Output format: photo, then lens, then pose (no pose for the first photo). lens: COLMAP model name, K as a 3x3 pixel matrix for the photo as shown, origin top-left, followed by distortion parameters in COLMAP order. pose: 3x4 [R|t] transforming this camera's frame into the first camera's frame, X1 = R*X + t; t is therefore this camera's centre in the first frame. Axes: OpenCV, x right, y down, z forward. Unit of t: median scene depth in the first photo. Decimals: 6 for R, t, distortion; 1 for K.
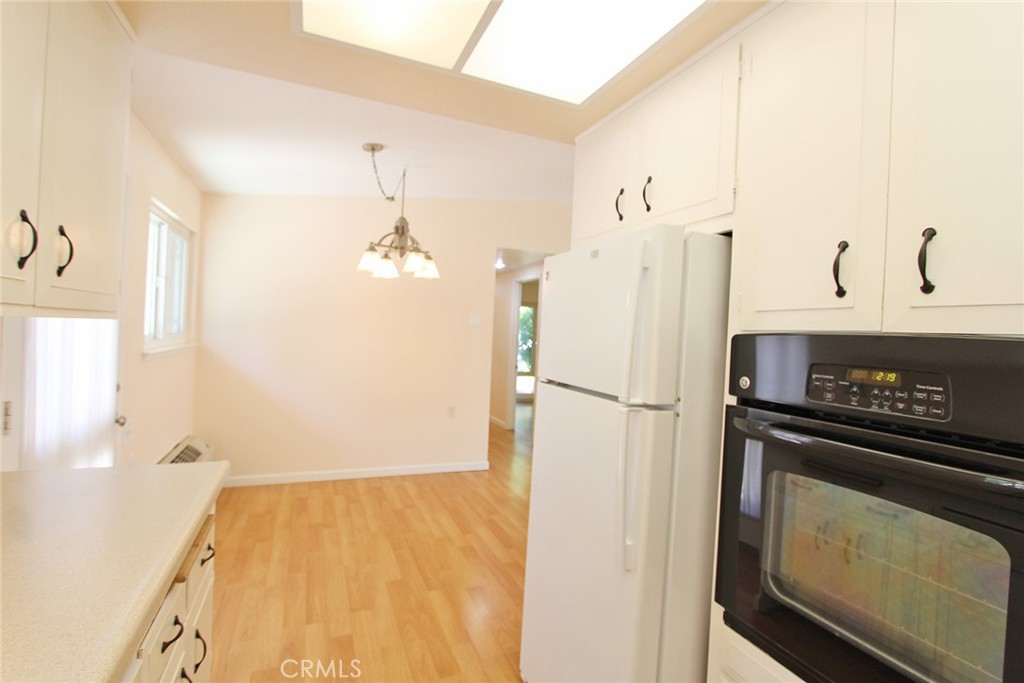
lens RADIAL K [[474.7, 0, 504.7], [0, 474.7, 336.4], [0, 0, 1]] dist [-0.013146, 0.001325]
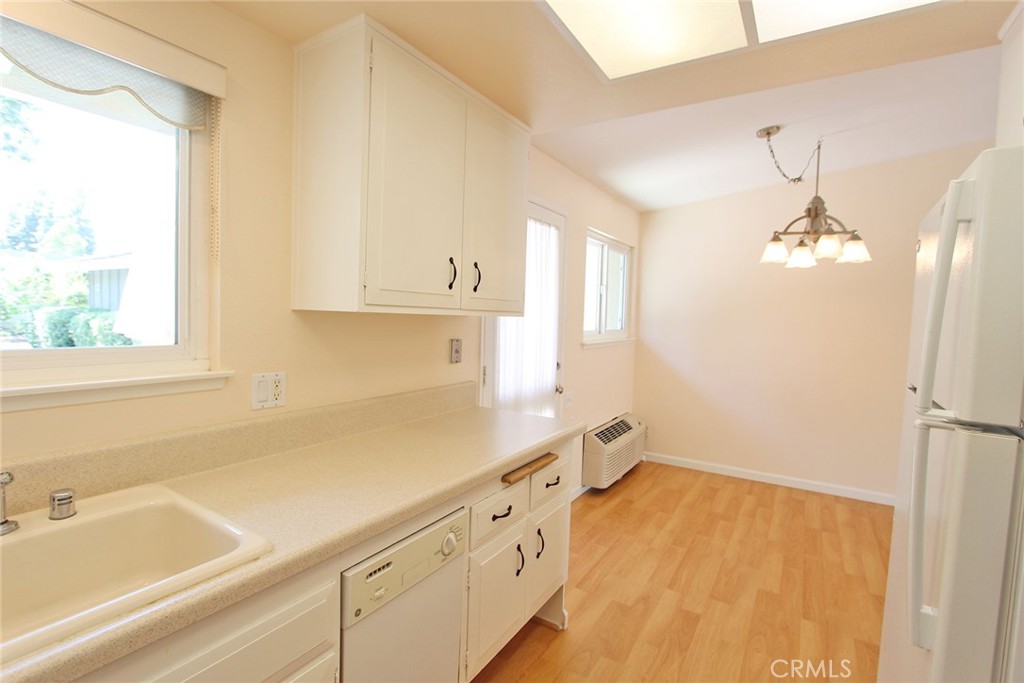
lens RADIAL K [[474.7, 0, 504.7], [0, 474.7, 336.4], [0, 0, 1]] dist [-0.013146, 0.001325]
pose [[0.575419, 0.009256, -0.817807, 0.177743], [-0.009265, 0.999946, 0.004799, 0.009080], [0.817806, 0.004816, 0.575473, 0.026603]]
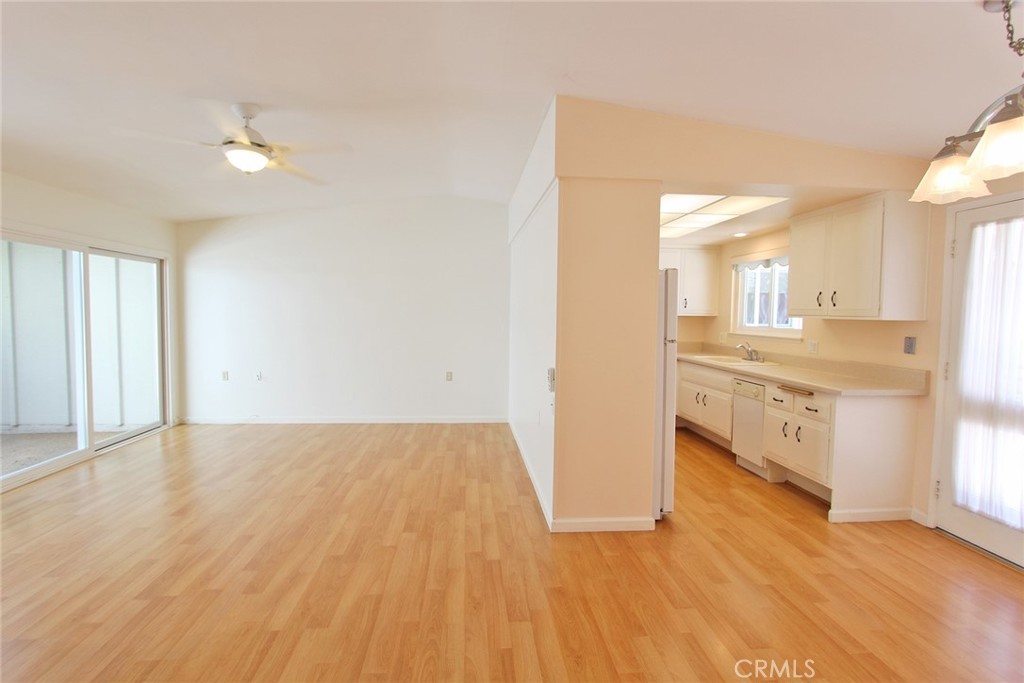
lens RADIAL K [[474.7, 0, 504.7], [0, 474.7, 336.4], [0, 0, 1]] dist [-0.013146, 0.001325]
pose [[-0.951903, -0.073530, 0.297446, 0.083722], [-0.055100, 0.996032, 0.069891, -0.006310], [-0.301405, 0.050141, -0.952177, 1.581607]]
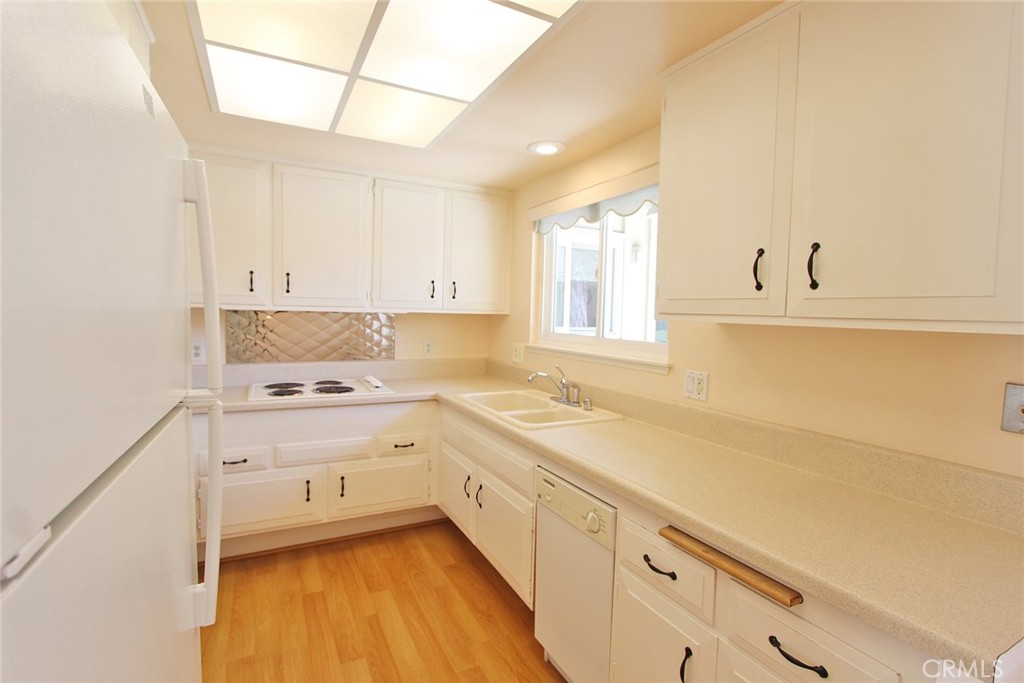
lens RADIAL K [[474.7, 0, 504.7], [0, 474.7, 336.4], [0, 0, 1]] dist [-0.013146, 0.001325]
pose [[-0.993751, -0.066868, -0.089378, -0.044579], [-0.071636, 0.996114, 0.051237, -0.006597], [0.085605, 0.057319, -0.994679, 0.664490]]
